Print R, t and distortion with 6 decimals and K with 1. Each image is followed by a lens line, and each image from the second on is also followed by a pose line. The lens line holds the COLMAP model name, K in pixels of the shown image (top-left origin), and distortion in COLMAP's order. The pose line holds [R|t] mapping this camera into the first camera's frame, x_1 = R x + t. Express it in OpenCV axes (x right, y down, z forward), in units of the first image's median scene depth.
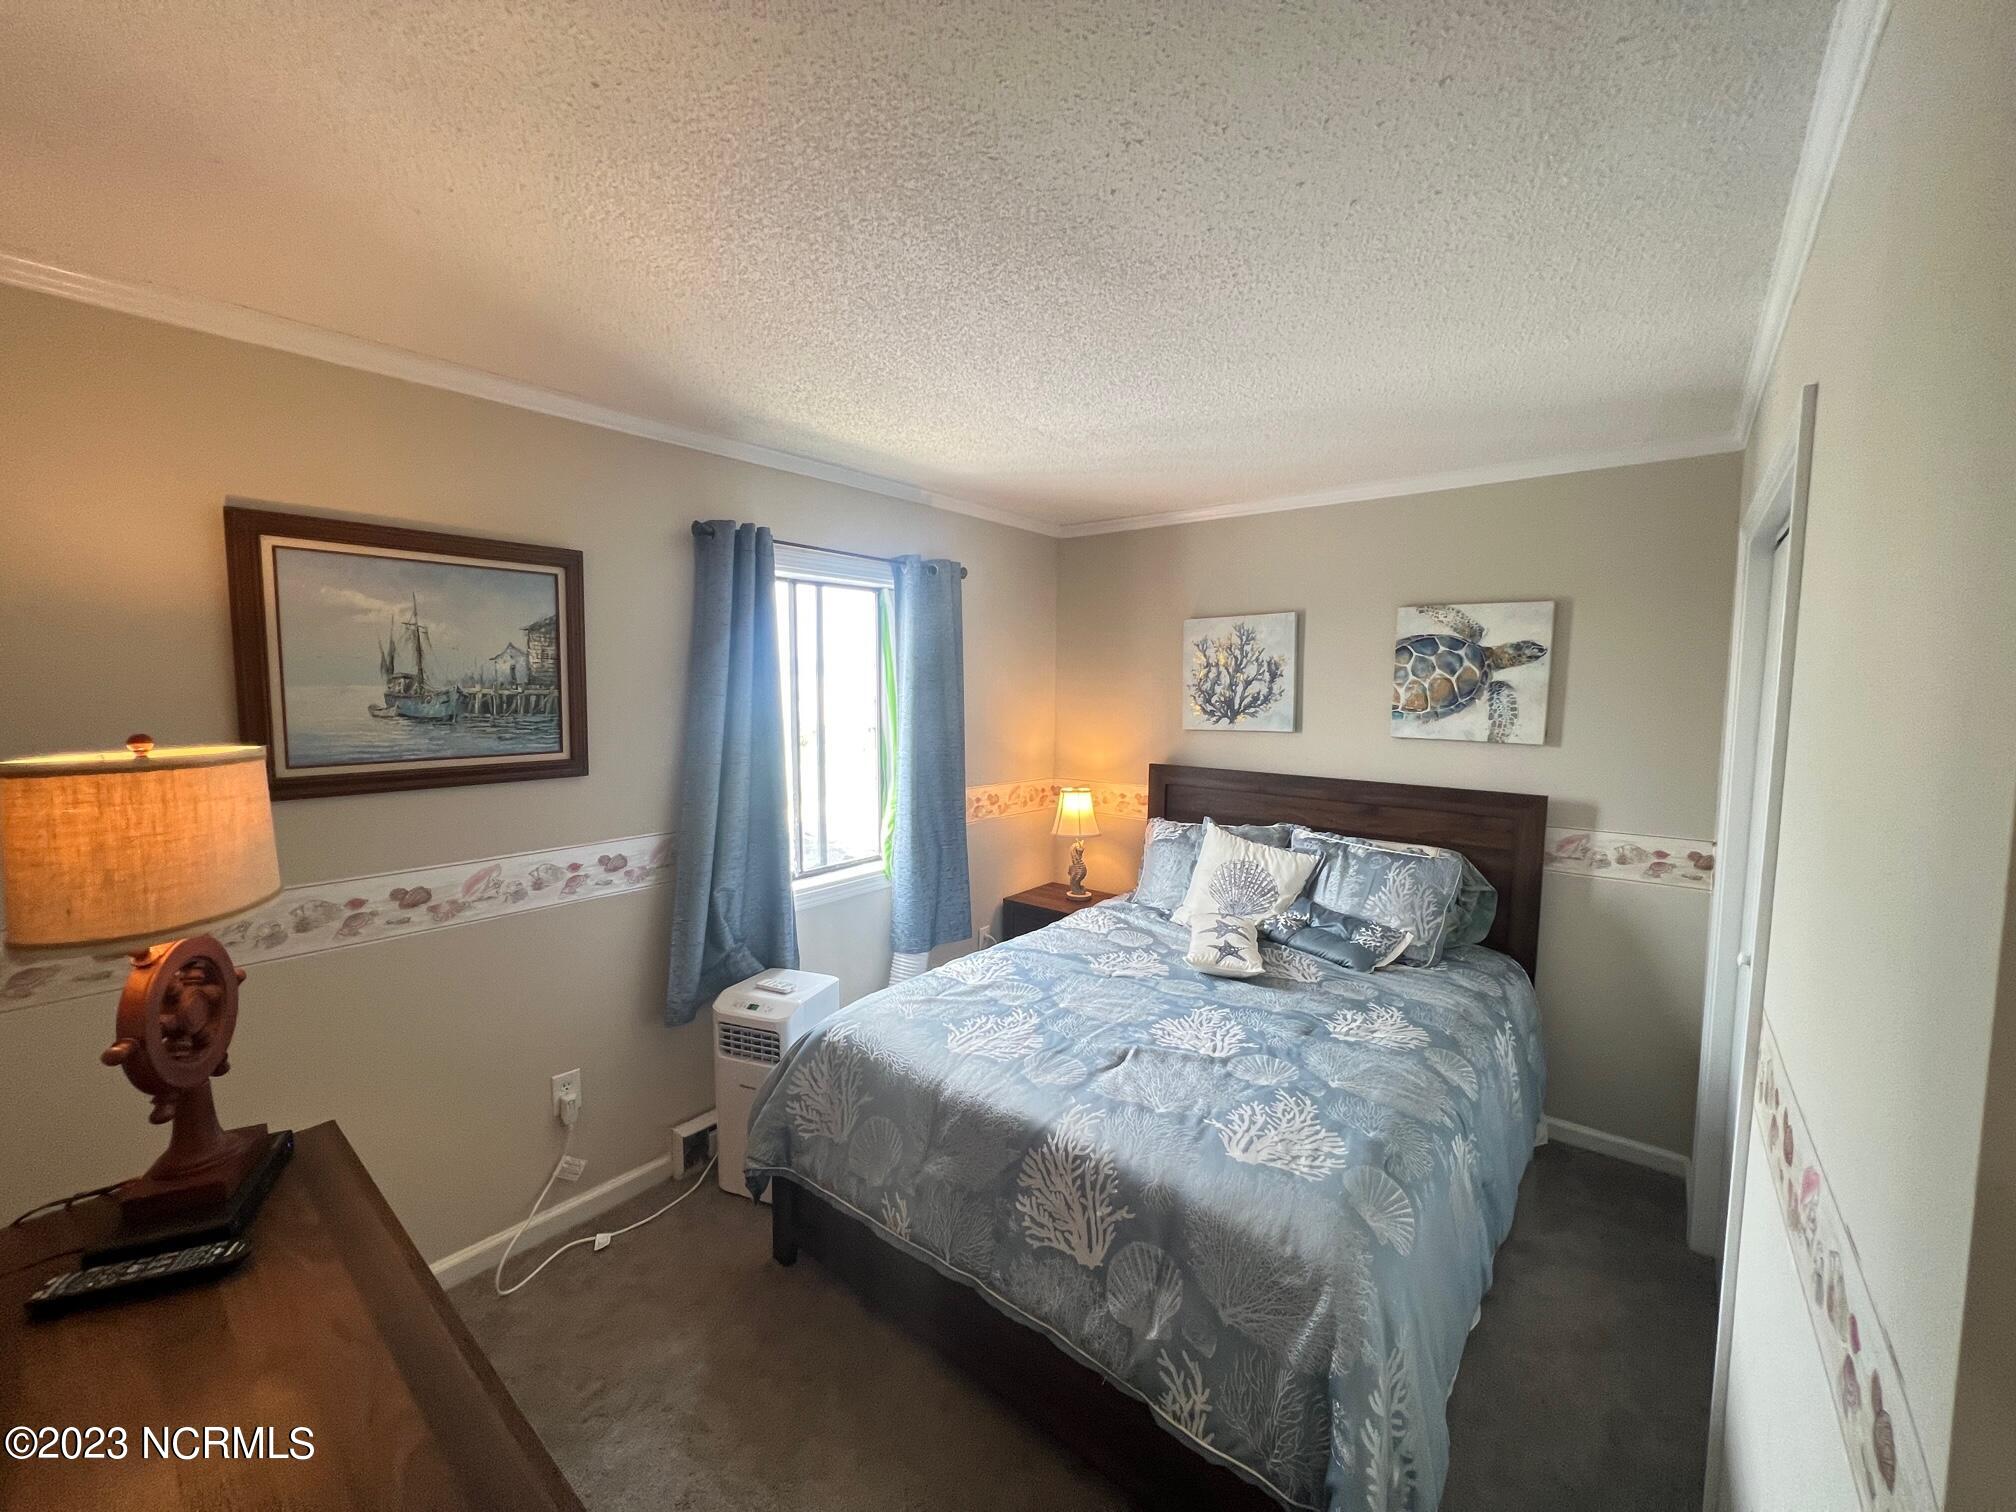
lens RADIAL K [[802.5, 0, 1003.1], [0, 802.5, 749.0], [0, 0, 1]] dist [-0.000626, 0.000058]
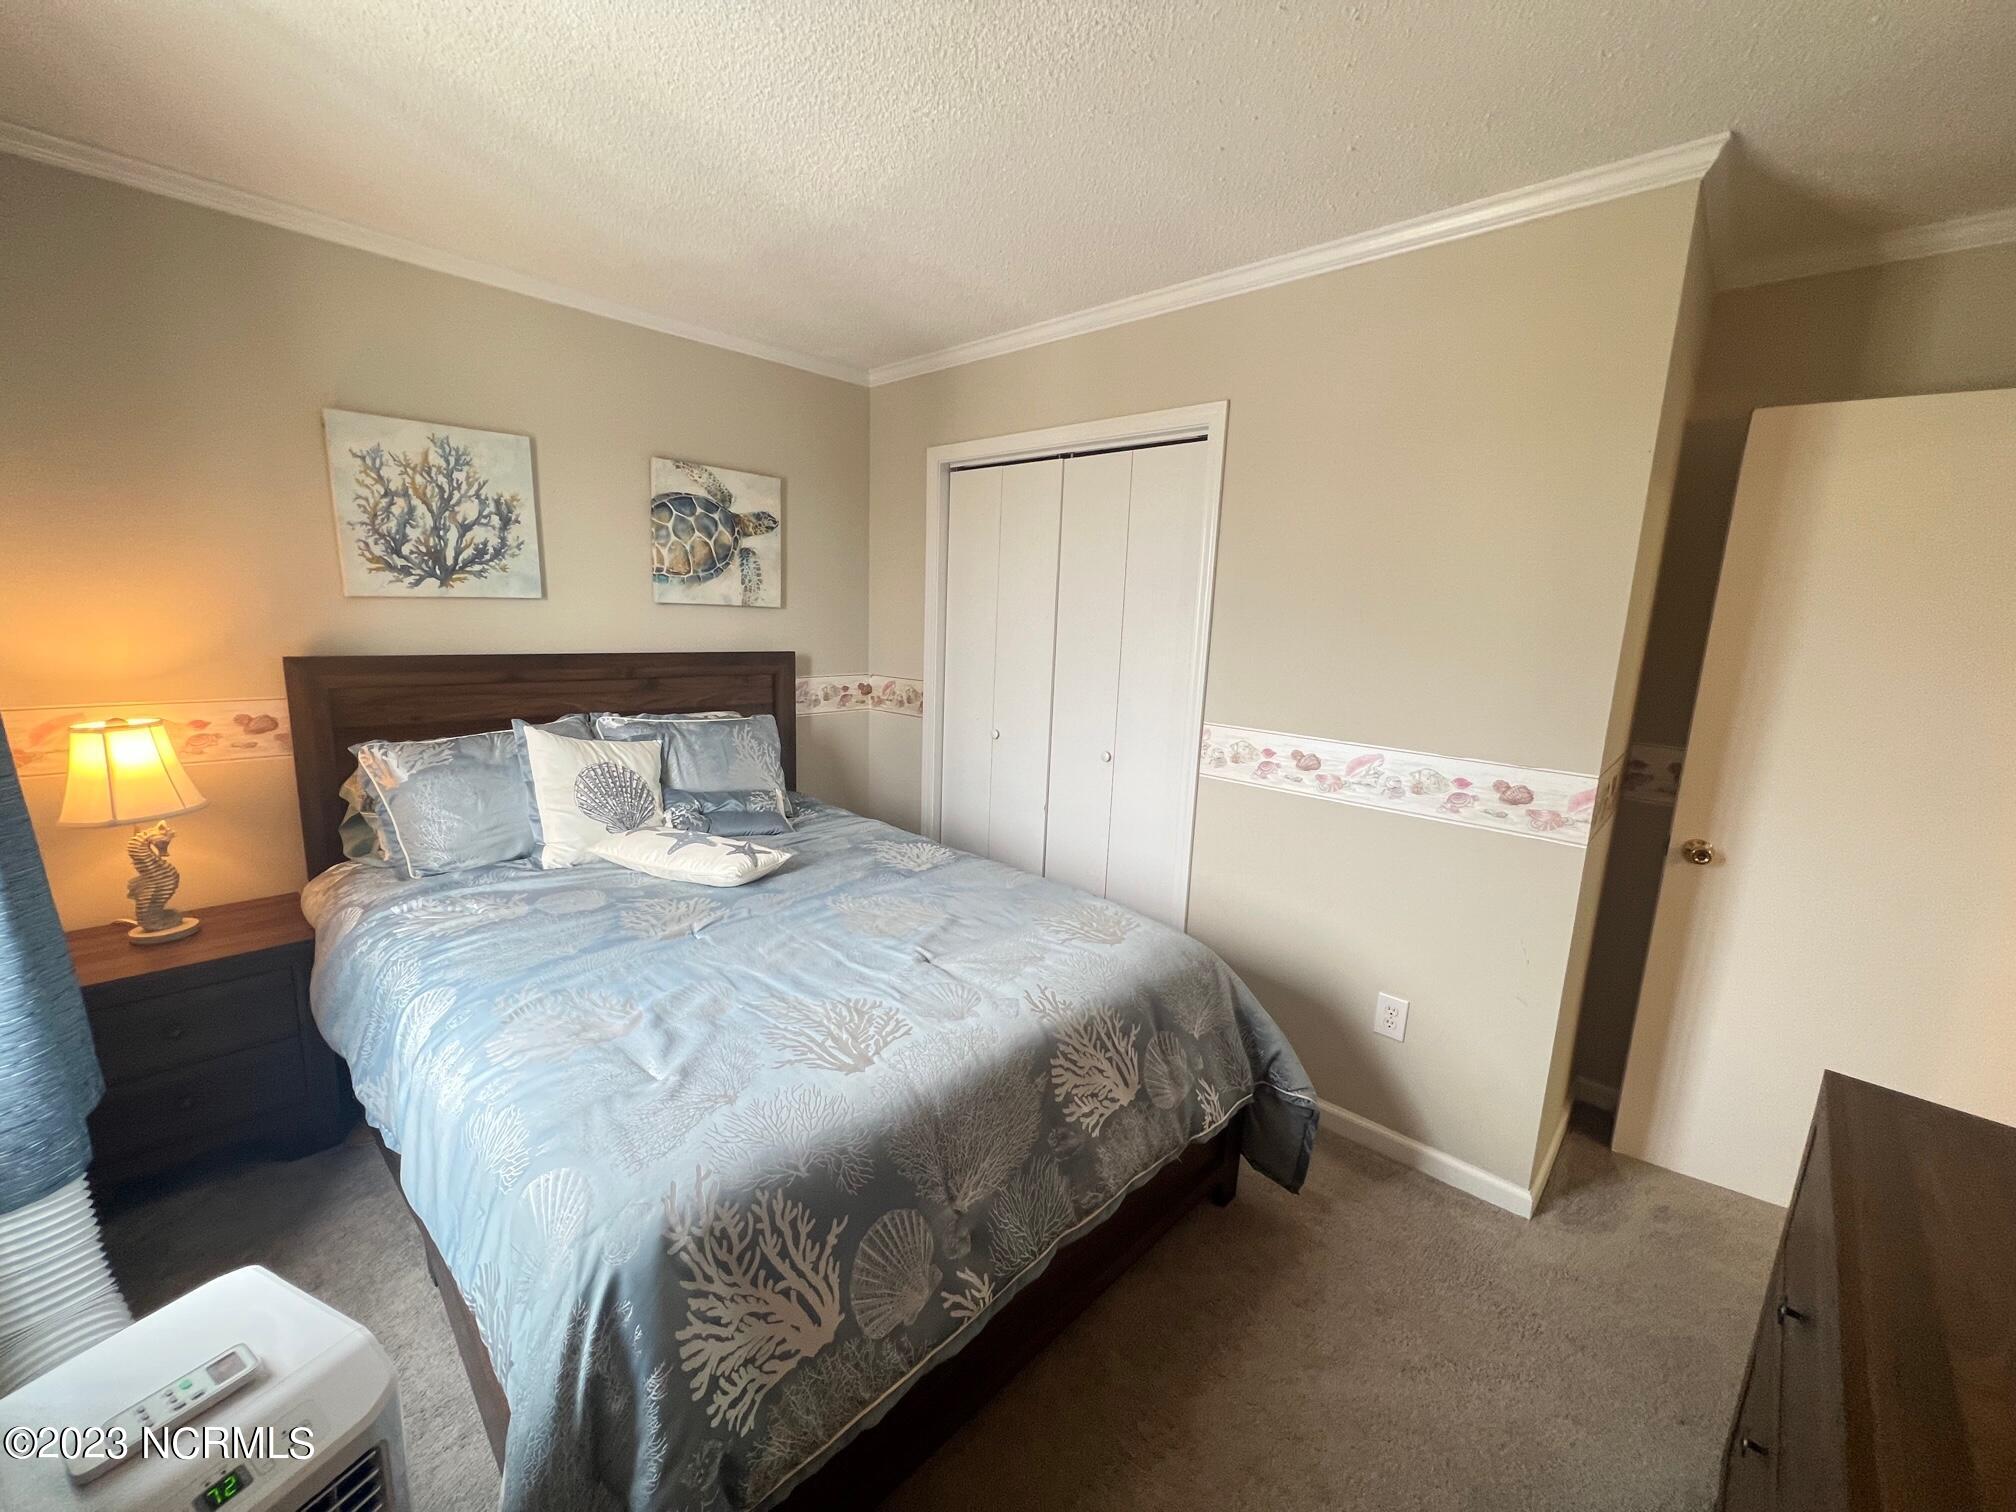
lens RADIAL K [[802.5, 0, 1003.1], [0, 802.5, 749.0], [0, 0, 1]] dist [-0.000626, 0.000058]
pose [[0.082071, -0.178972, 0.980425, -0.436599], [0.044234, 0.983428, 0.175818, 0.006089], [-0.995644, 0.028939, 0.088628, 0.551459]]
